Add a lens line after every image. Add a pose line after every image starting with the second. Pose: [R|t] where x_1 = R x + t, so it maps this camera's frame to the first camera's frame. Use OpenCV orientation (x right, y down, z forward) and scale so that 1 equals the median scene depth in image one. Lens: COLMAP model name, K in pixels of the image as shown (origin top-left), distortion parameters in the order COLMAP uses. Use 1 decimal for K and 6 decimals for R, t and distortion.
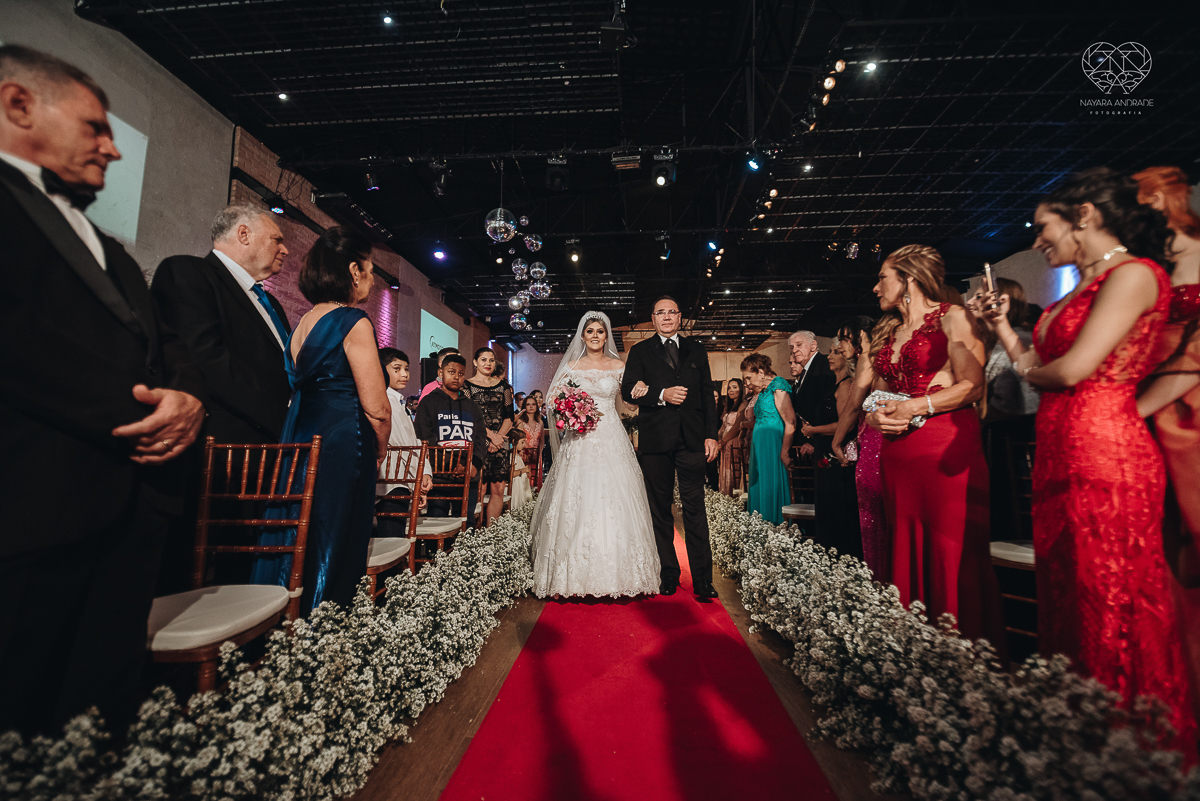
lens RADIAL K [[486.4, 0, 604.2], [0, 486.4, 397.8], [0, 0, 1]] dist [-0.000750, -0.004688]
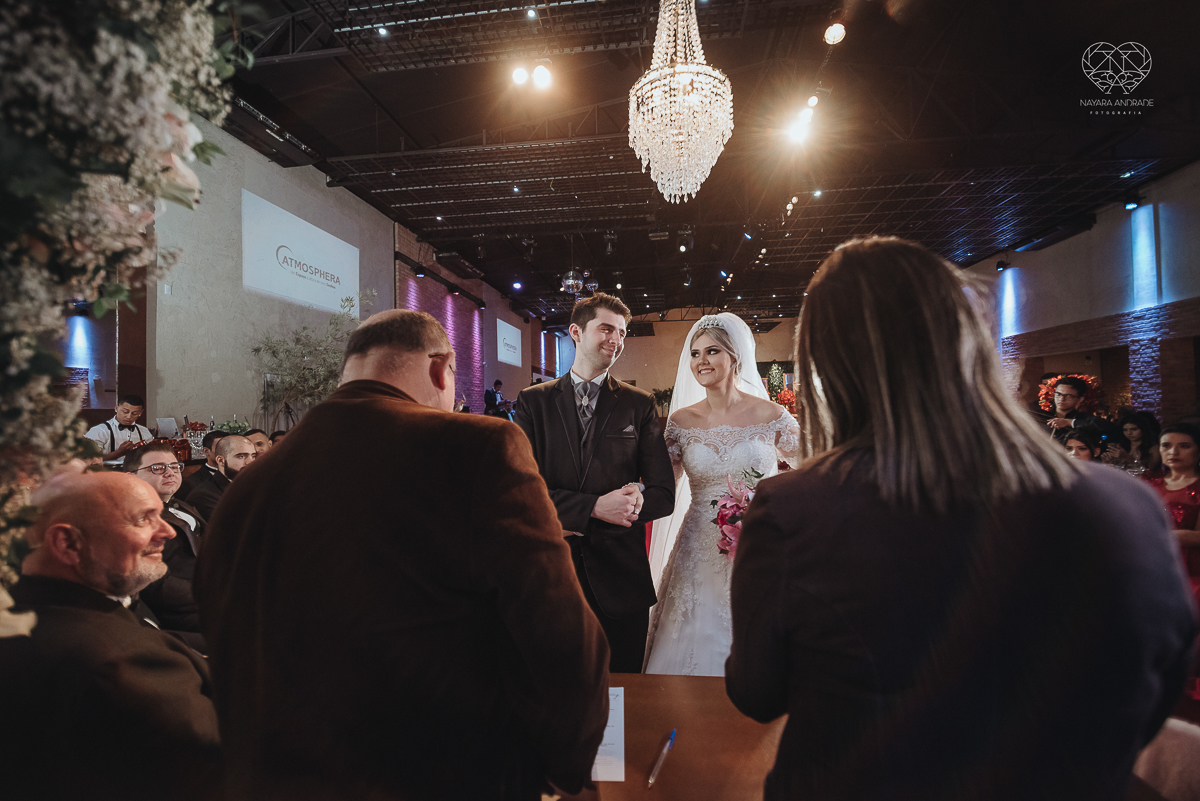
lens RADIAL K [[486.4, 0, 604.2], [0, 486.4, 397.8], [0, 0, 1]] dist [-0.000750, -0.004688]
pose [[0.998209, -0.016665, -0.057452, -0.108458], [0.021540, 0.996122, 0.085302, -0.360466], [0.055808, -0.086387, 0.994697, -1.290439]]
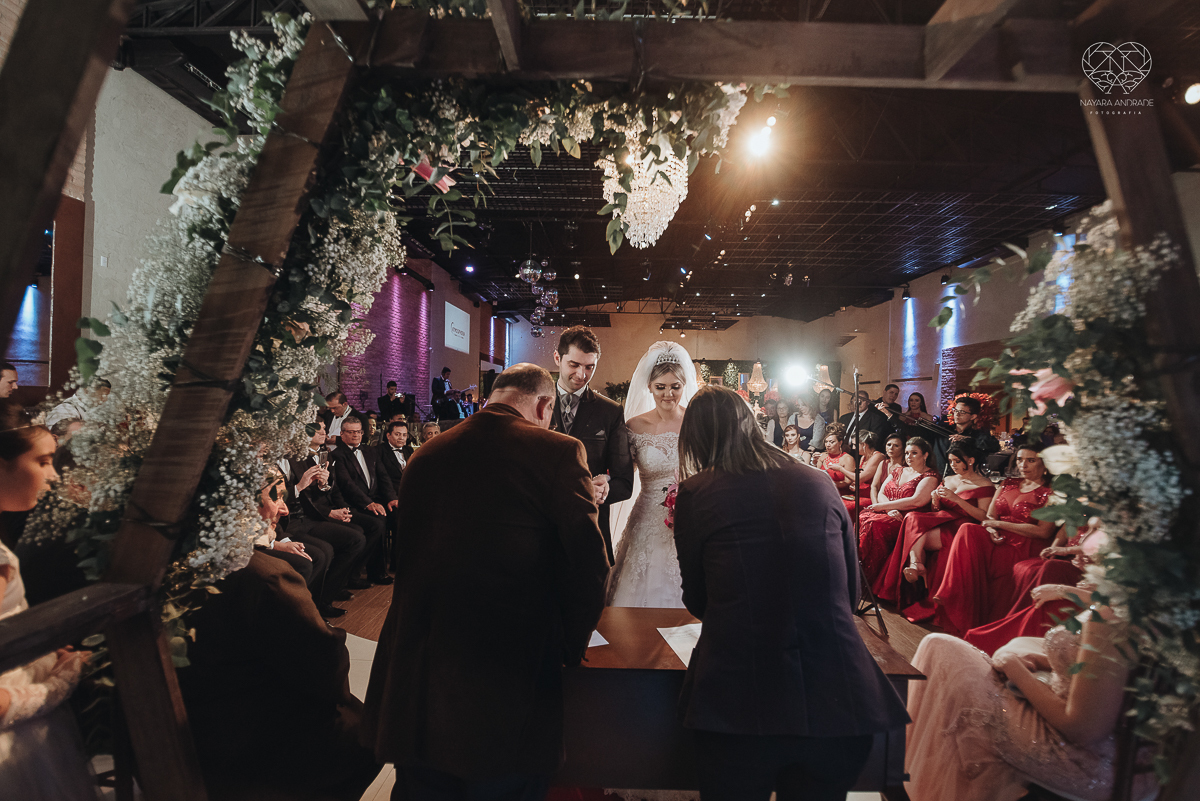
lens RADIAL K [[523.0, 0, 603.5], [0, 523.0, 397.3], [0, 0, 1]] dist [0.000249, -0.000213]
pose [[0.998927, 0.024603, 0.039236, -0.135969], [-0.028467, 0.994463, 0.101162, -0.410185], [-0.036530, -0.102170, 0.994096, -1.522600]]
